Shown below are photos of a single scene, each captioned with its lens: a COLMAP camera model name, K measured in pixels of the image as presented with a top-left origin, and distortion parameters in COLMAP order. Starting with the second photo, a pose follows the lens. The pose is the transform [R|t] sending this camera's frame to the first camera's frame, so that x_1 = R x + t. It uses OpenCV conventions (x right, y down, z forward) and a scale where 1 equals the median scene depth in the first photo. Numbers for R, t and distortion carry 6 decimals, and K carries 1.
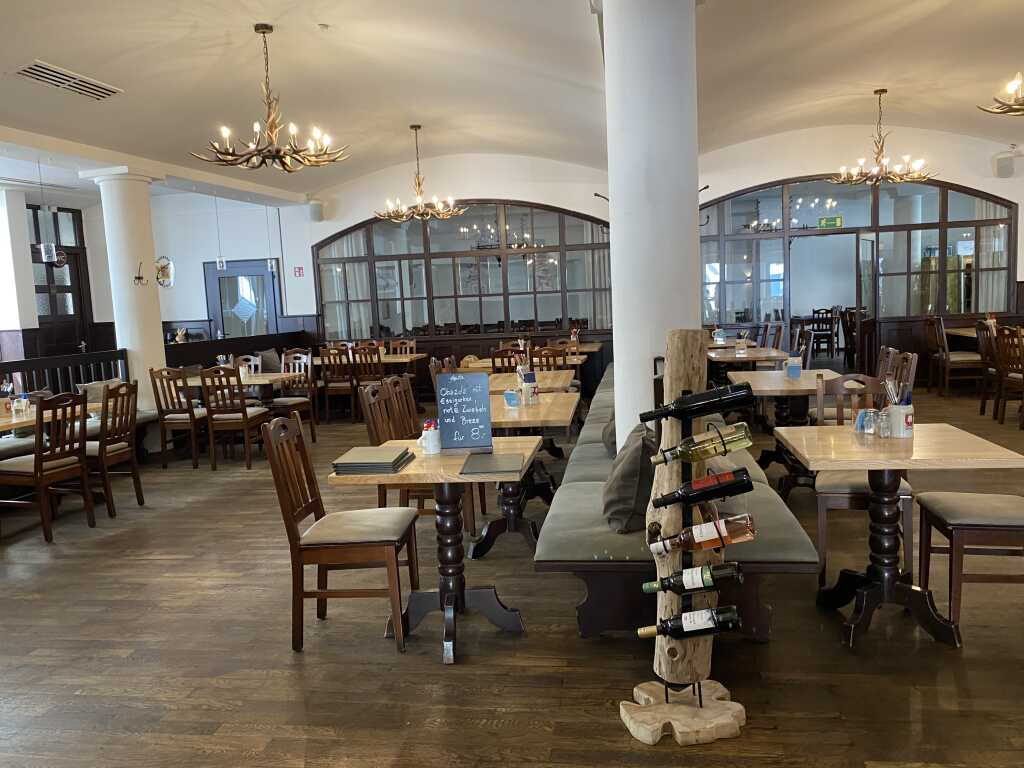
lens RADIAL K [[773.2, 0, 515.3], [0, 773.2, 385.0], [0, 0, 1]] dist [0.034591, -0.053289]
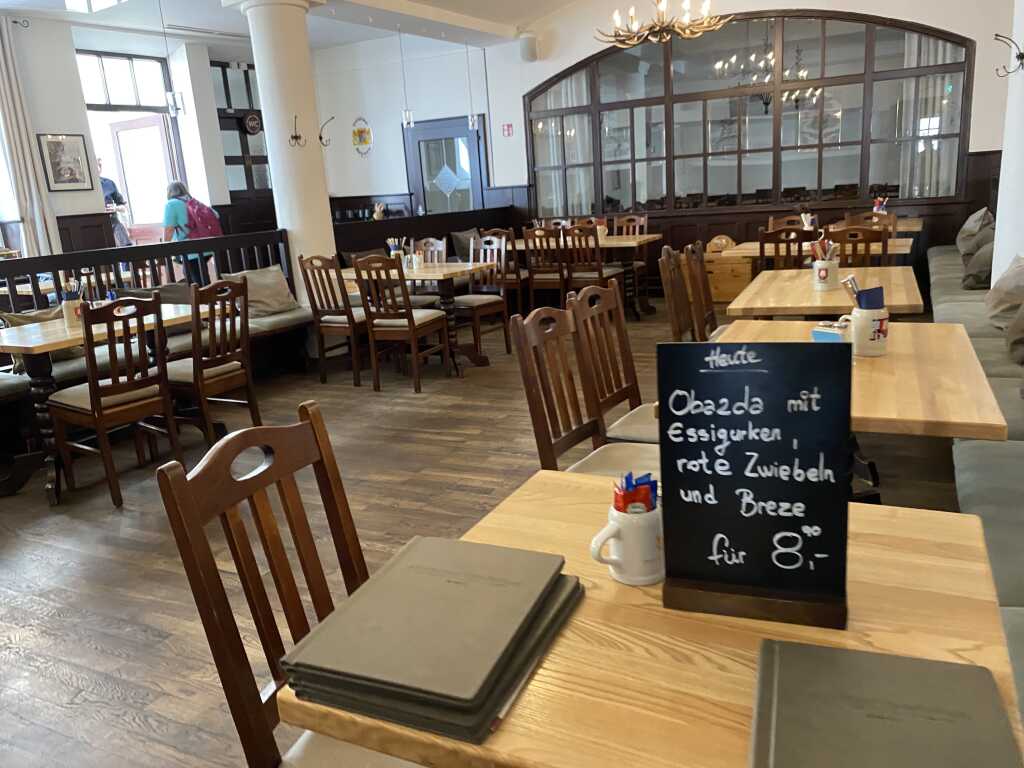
lens RADIAL K [[773.2, 0, 529.1], [0, 773.2, 384.4], [0, 0, 1]] dist [0.034591, -0.053289]
pose [[0.959055, 0.054175, -0.277989, -0.022145], [-0.010135, 0.987471, 0.157473, -0.014156], [0.283037, -0.148208, 0.947589, 0.235719]]
